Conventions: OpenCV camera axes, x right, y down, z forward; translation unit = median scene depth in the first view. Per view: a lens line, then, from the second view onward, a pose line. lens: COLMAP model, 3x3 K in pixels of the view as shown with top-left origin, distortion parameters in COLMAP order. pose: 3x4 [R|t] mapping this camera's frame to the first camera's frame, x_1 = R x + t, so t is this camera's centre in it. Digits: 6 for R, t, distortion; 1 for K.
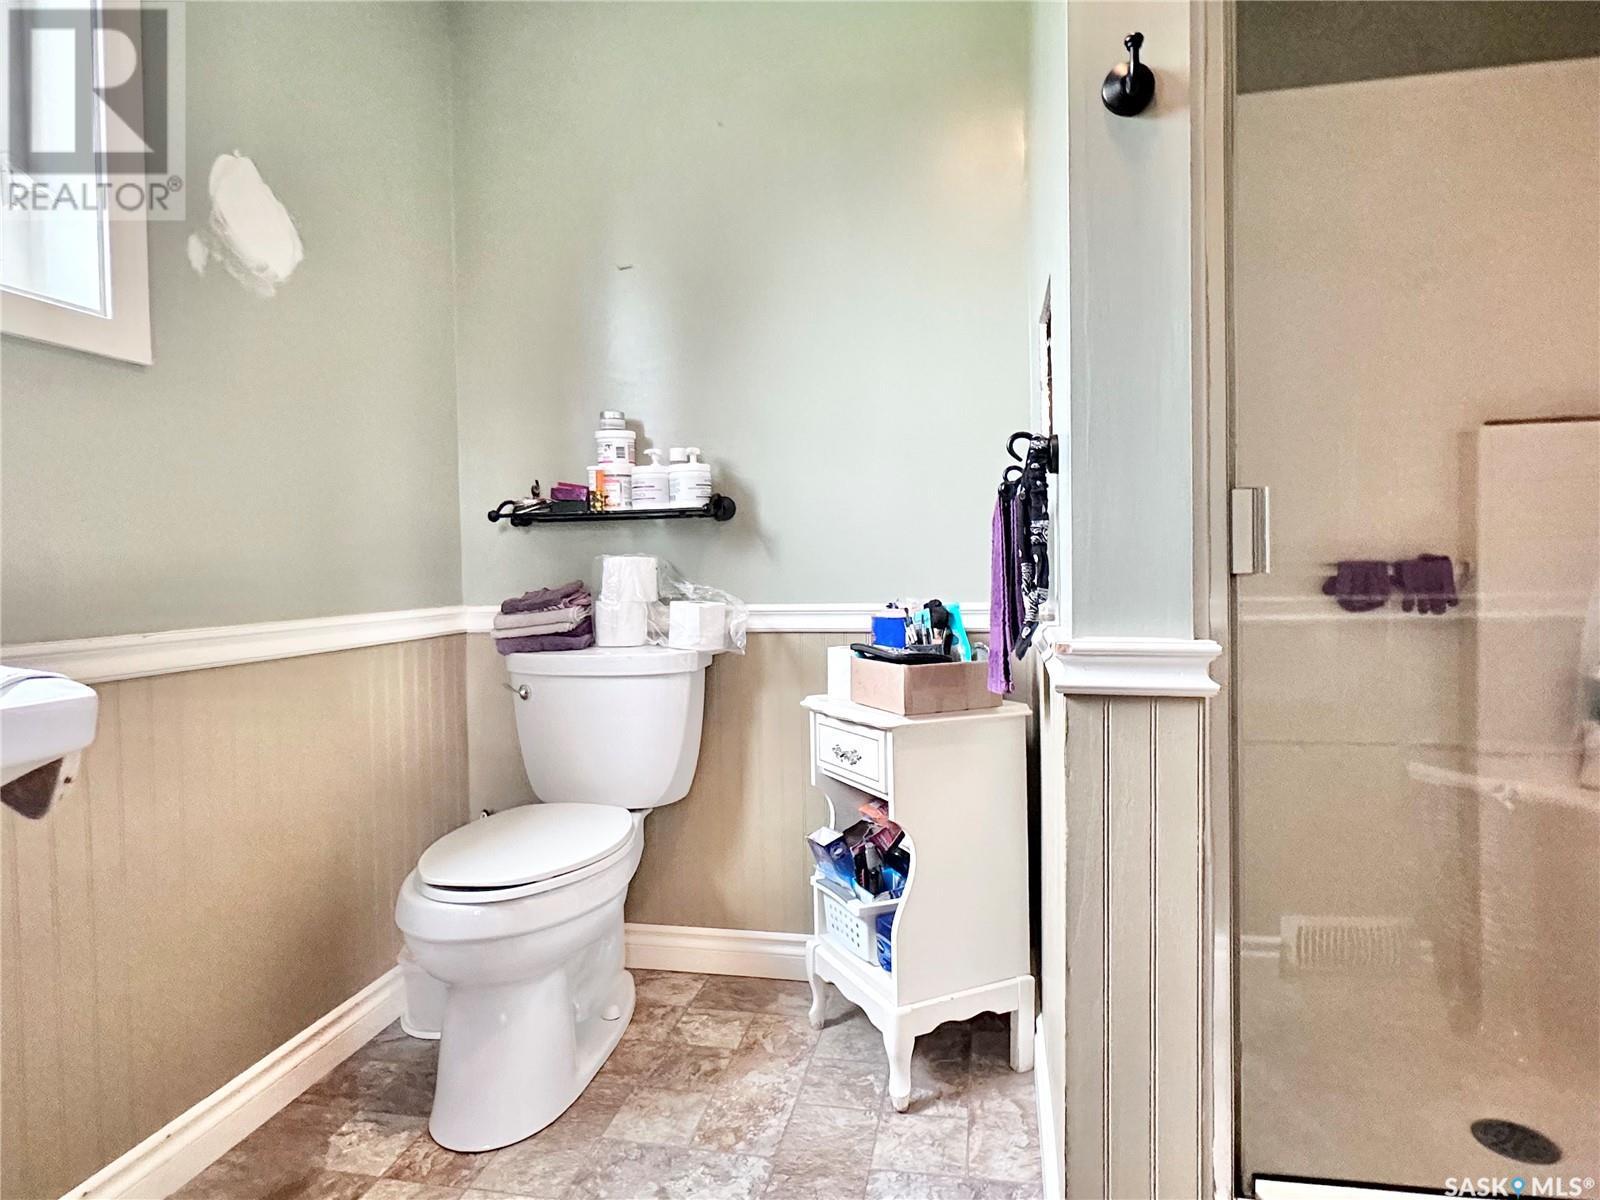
lens RADIAL K [[903.6, 0, 803.5], [0, 903.6, 592.4], [0, 0, 1]] dist [-0.007294, -0.001680]
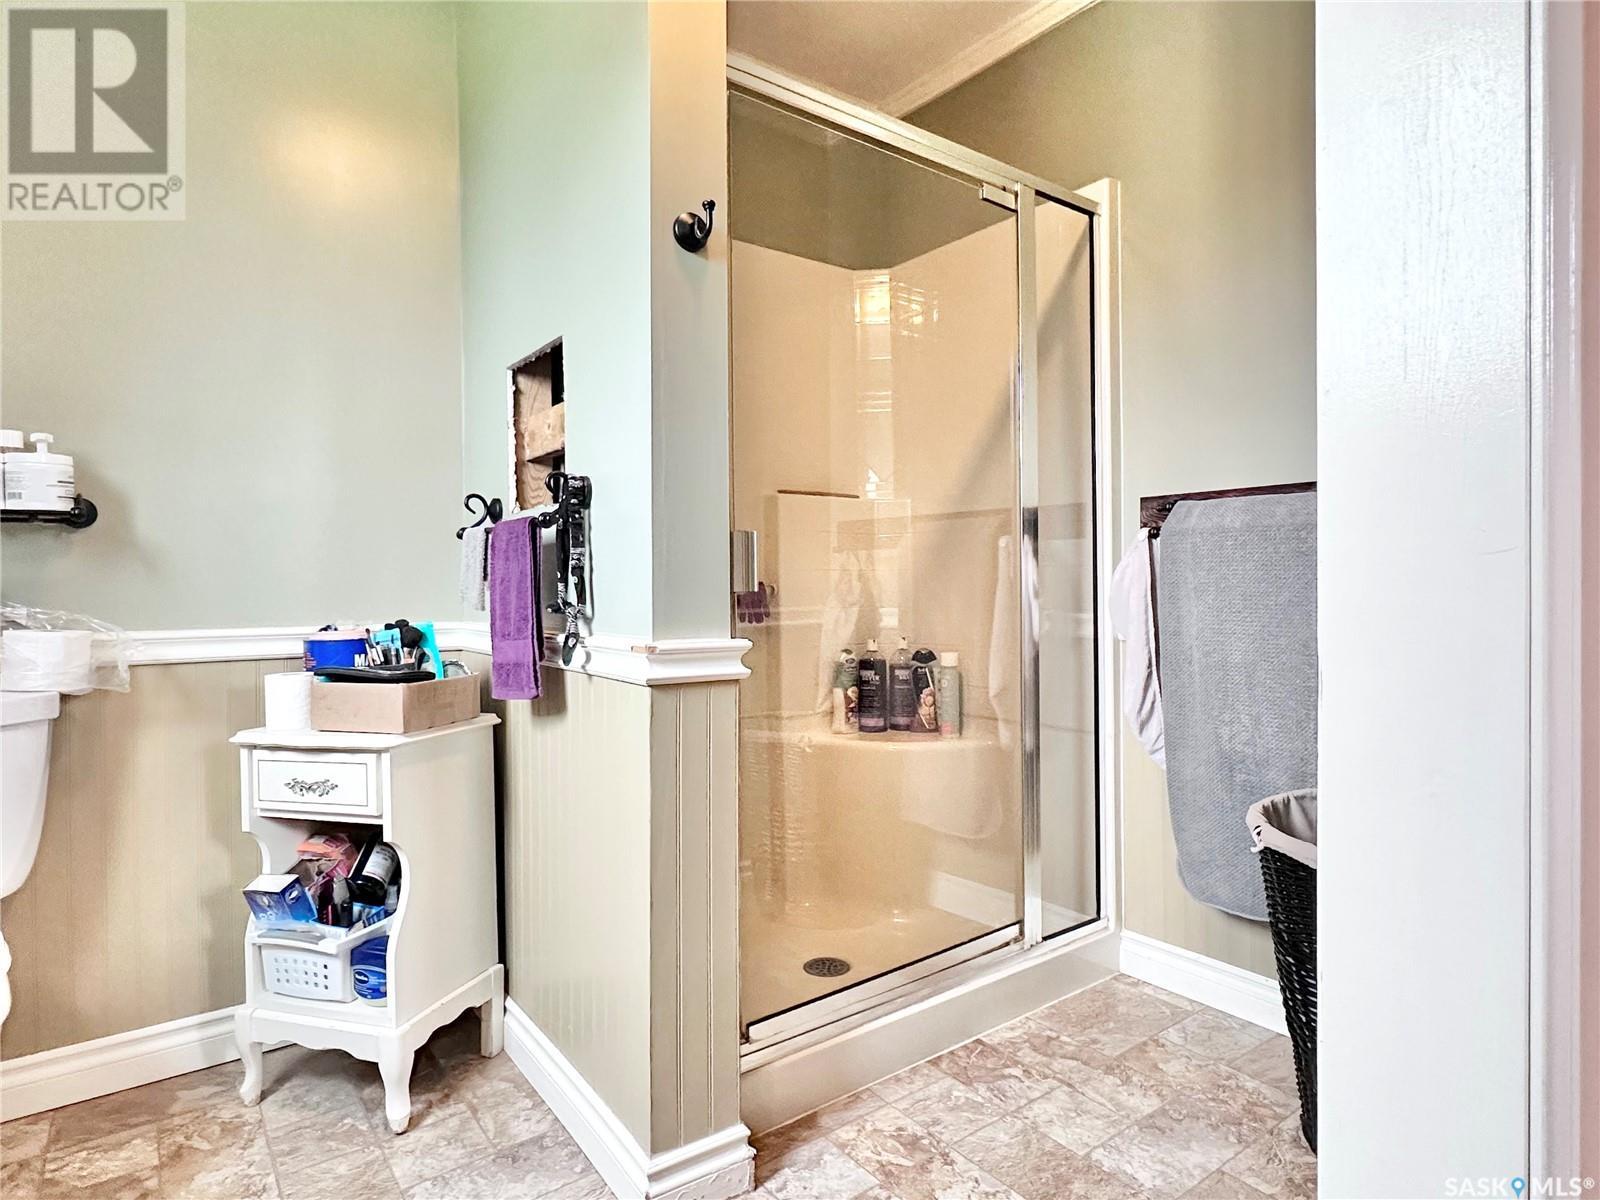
lens RADIAL K [[903.6, 0, 803.4], [0, 903.6, 594.8], [0, 0, 1]] dist [-0.007294, -0.001680]
pose [[0.670071, 0.002087, 0.742294, -0.308102], [0.017821, 0.999663, -0.018898, 0.007461], [-0.742083, 0.025892, 0.669807, -0.010749]]
